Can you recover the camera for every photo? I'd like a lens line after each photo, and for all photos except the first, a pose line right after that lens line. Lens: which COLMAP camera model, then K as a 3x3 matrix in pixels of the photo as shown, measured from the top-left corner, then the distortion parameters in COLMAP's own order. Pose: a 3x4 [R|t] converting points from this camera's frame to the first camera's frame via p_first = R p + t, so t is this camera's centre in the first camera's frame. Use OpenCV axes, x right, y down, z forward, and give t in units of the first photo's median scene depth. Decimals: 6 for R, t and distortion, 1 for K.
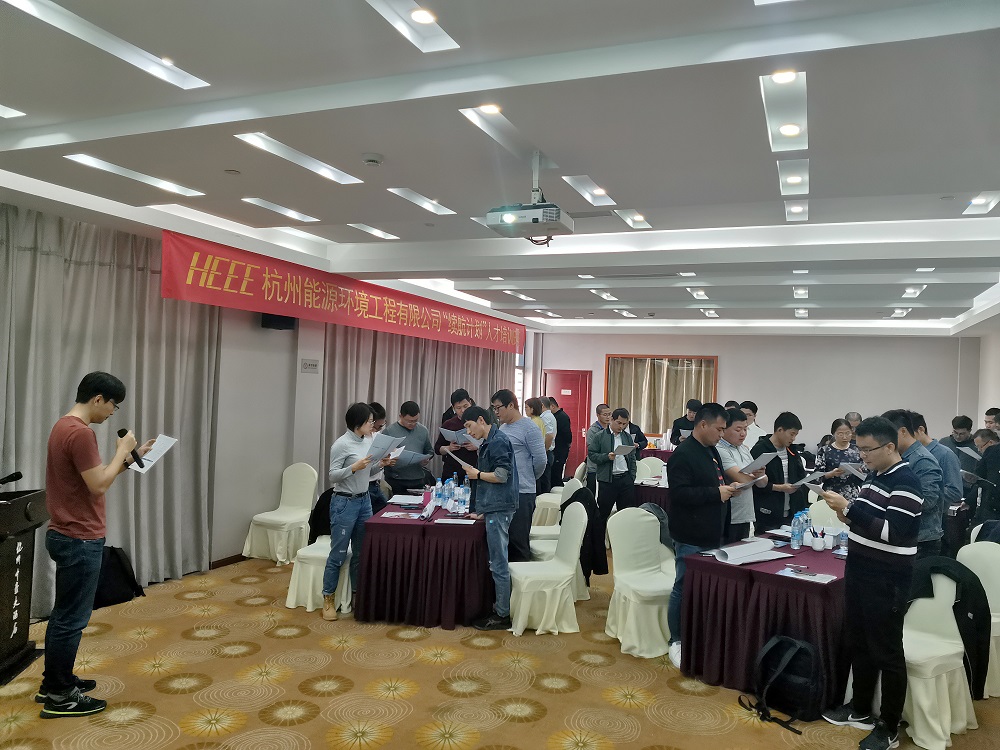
lens RADIAL K [[753.7, 0, 500.4], [0, 753.7, 375.8], [0, 0, 1]] dist [0.008971, -0.030608]
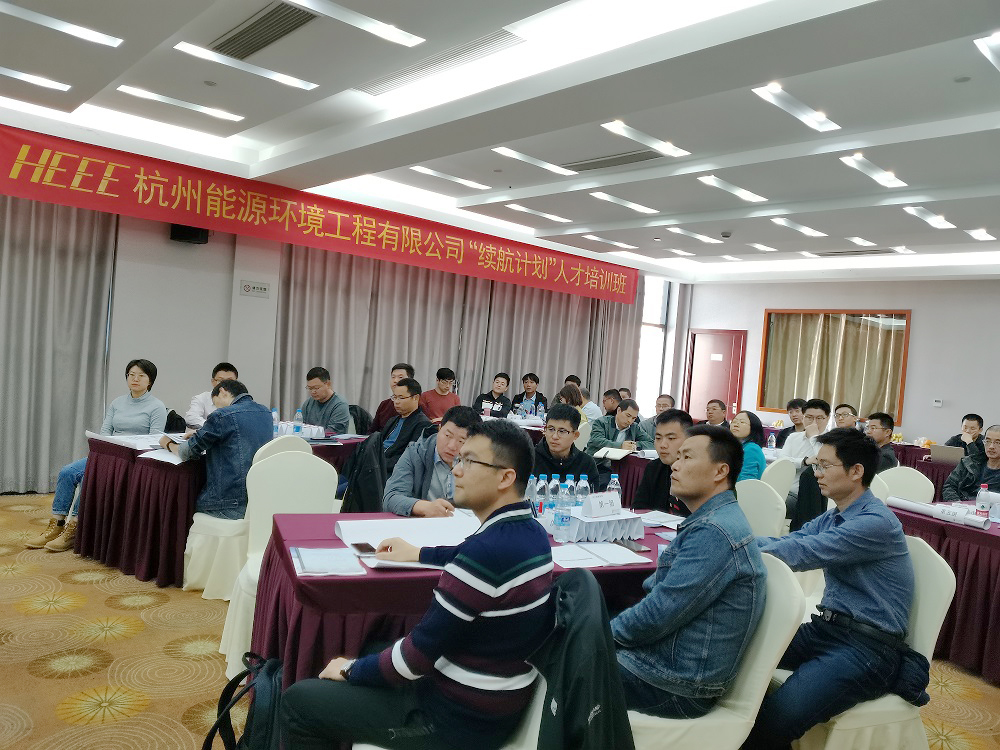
lens RADIAL K [[753.7, 0, 499.1], [0, 753.7, 375.7], [0, 0, 1]] dist [0.008971, -0.030608]
pose [[0.900158, 0.045027, -0.433229, 0.440360], [-0.039210, 0.998981, 0.022358, 0.064131], [0.433795, -0.003139, 0.901006, 0.326287]]
